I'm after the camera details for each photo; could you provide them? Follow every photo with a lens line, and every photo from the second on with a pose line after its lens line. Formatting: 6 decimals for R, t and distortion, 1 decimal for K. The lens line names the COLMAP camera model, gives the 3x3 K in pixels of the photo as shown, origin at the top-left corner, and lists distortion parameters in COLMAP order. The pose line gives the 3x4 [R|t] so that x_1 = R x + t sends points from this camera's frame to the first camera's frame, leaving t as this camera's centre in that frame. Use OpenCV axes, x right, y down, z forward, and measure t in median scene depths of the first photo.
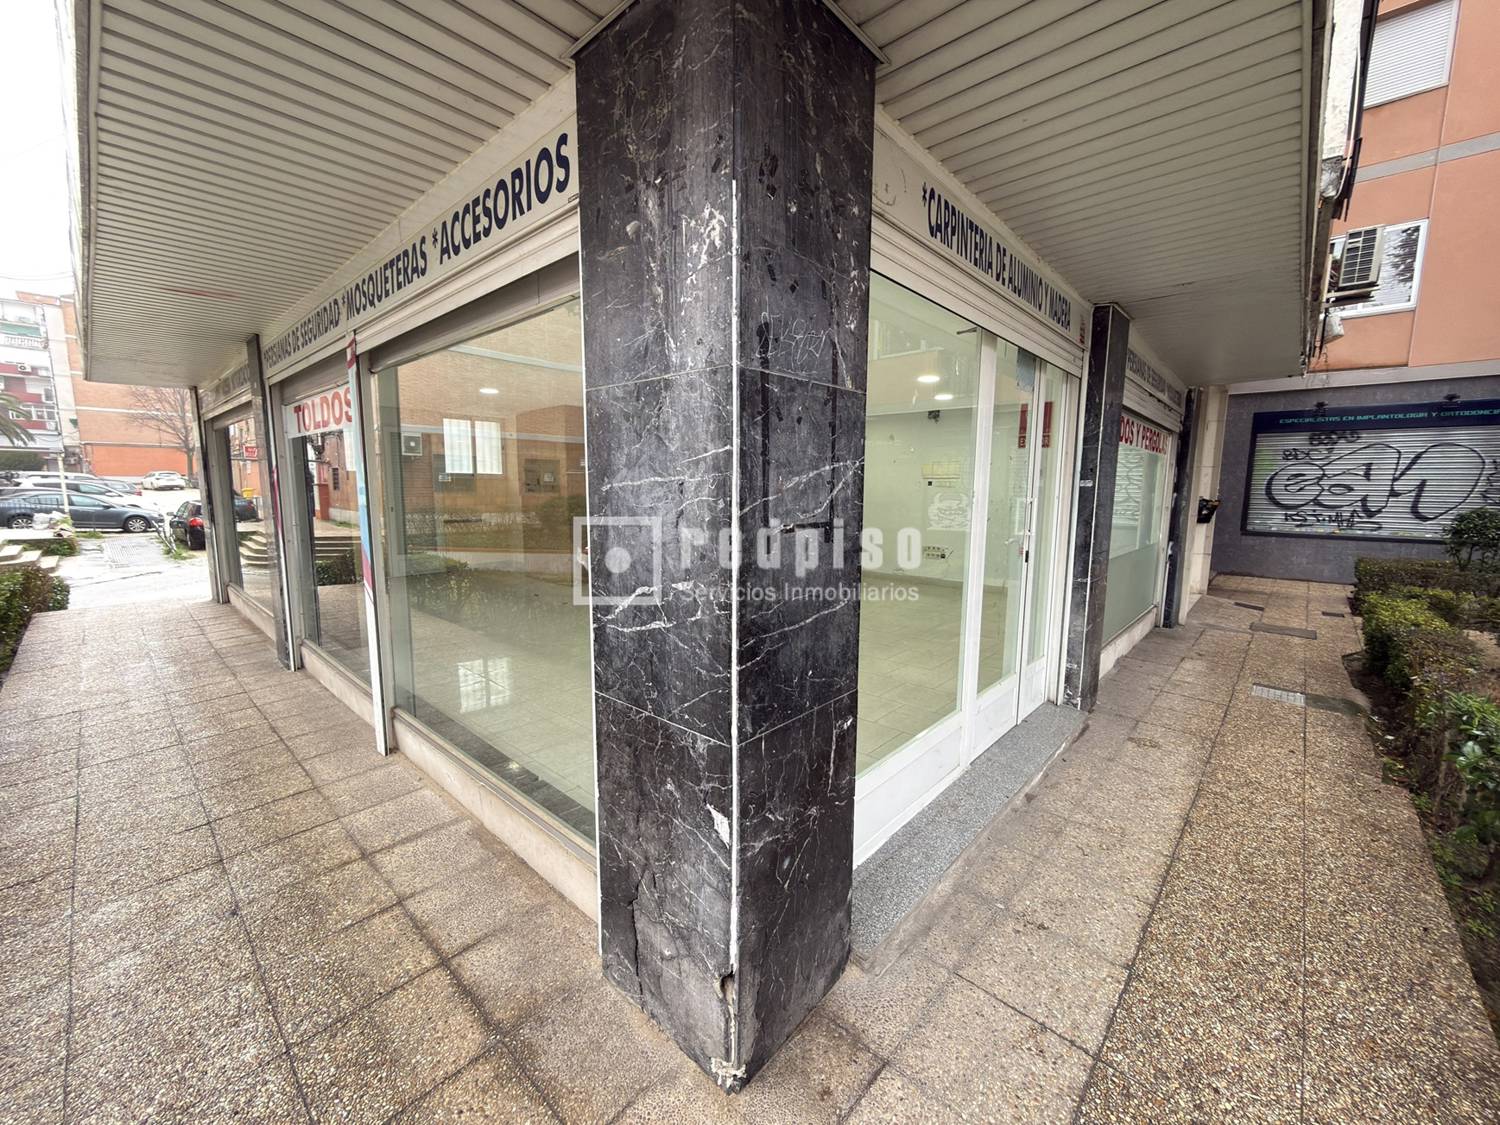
lens RADIAL K [[602.7, 0, 750.0], [0, 602.7, 562.5], [0, 0, 1]] dist [0.008603, -0.000722]
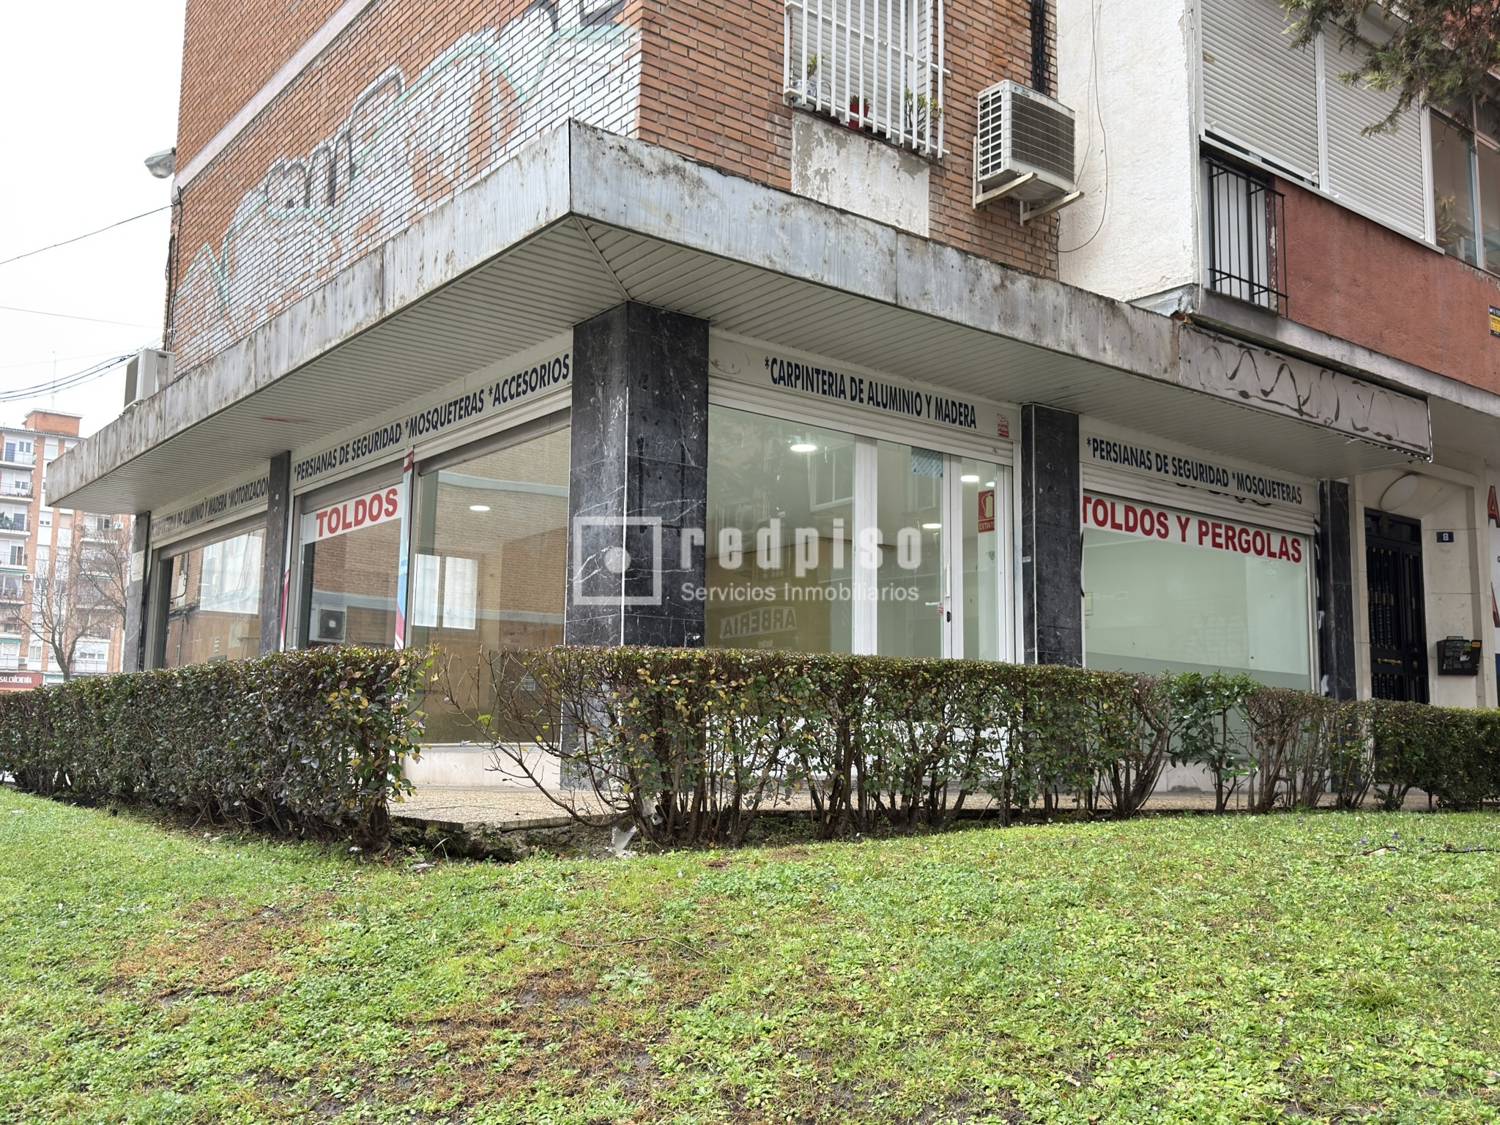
lens RADIAL K [[1376.0, 0, 750.0], [0, 1376.0, 562.5], [0, 0, 1]] dist [0.061868, -0.012486]
pose [[0.986996, -0.016691, -0.159873, 0.718652], [-0.025611, 0.965560, -0.258917, 0.811525], [0.158689, 0.259645, 0.952577, -2.192662]]
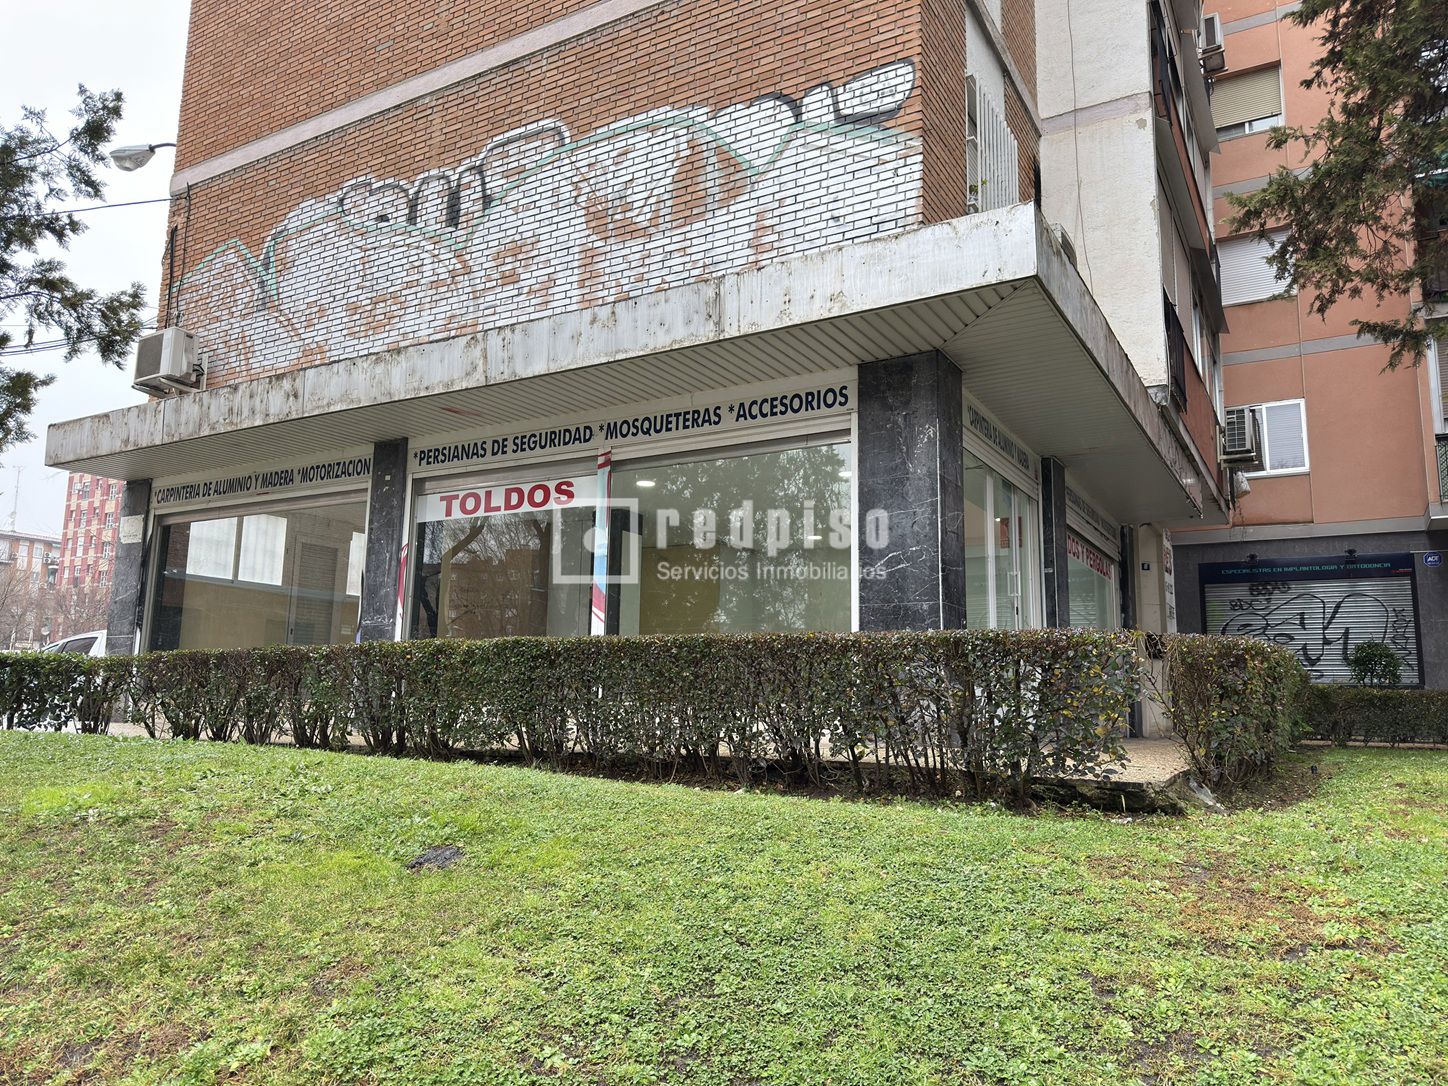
lens RADIAL K [[1030.4, 0, 724.0], [0, 1030.4, 543.0], [0, 0, 1]] dist [0.089324, -0.114350]
pose [[0.979329, 0.041047, 0.198064, -1.115346], [0.016030, 0.960365, -0.278285, 0.769644], [-0.201636, 0.275708, 0.939855, -1.909275]]
